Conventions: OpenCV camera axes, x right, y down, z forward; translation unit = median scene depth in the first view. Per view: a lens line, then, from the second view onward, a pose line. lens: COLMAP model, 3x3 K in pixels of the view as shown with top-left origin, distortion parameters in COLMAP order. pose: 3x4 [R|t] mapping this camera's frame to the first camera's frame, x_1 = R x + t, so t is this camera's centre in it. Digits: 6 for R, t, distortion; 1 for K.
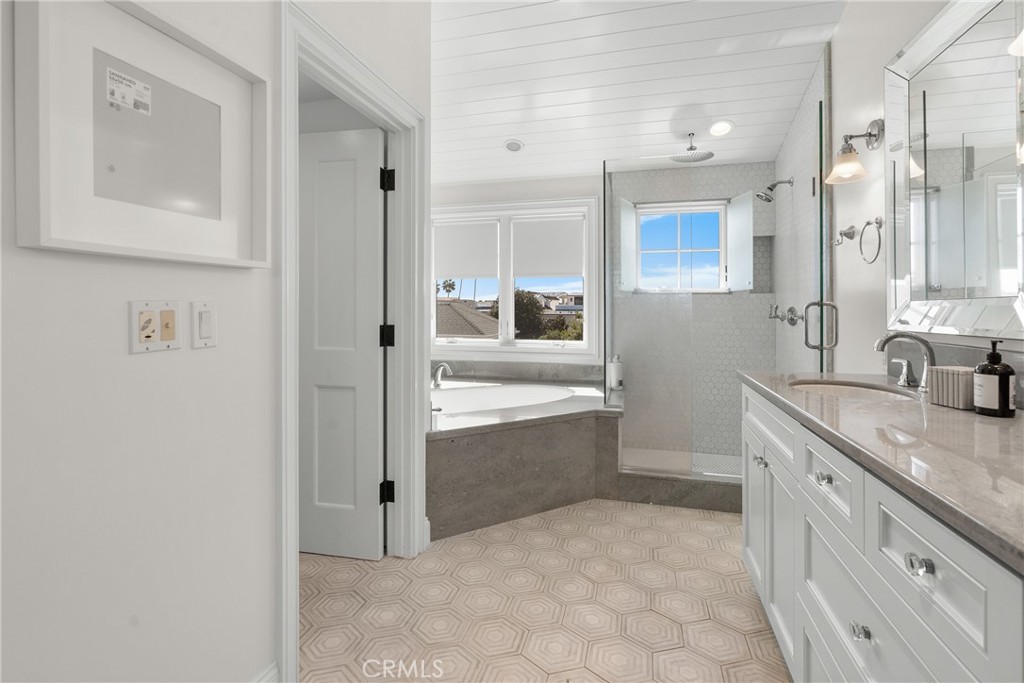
lens RADIAL K [[473.1, 0, 511.3], [0, 473.1, 309.2], [0, 0, 1]] dist [-0.009167, 0.001459]
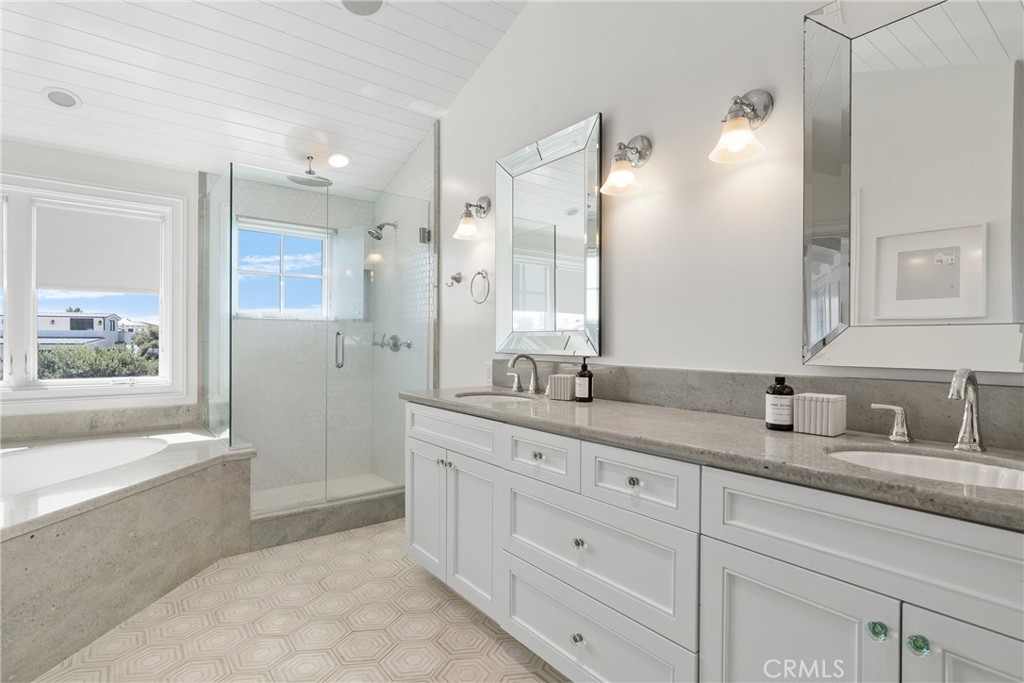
lens RADIAL K [[494.7, 0, 510.0], [0, 494.7, 341.2], [0, 0, 1]] dist [-0.004694, 0.000790]
pose [[0.615192, -0.003215, 0.788371, -0.227745], [-0.005117, 0.999954, 0.008071, -0.000852], [-0.788361, -0.008999, 0.615147, 0.053574]]
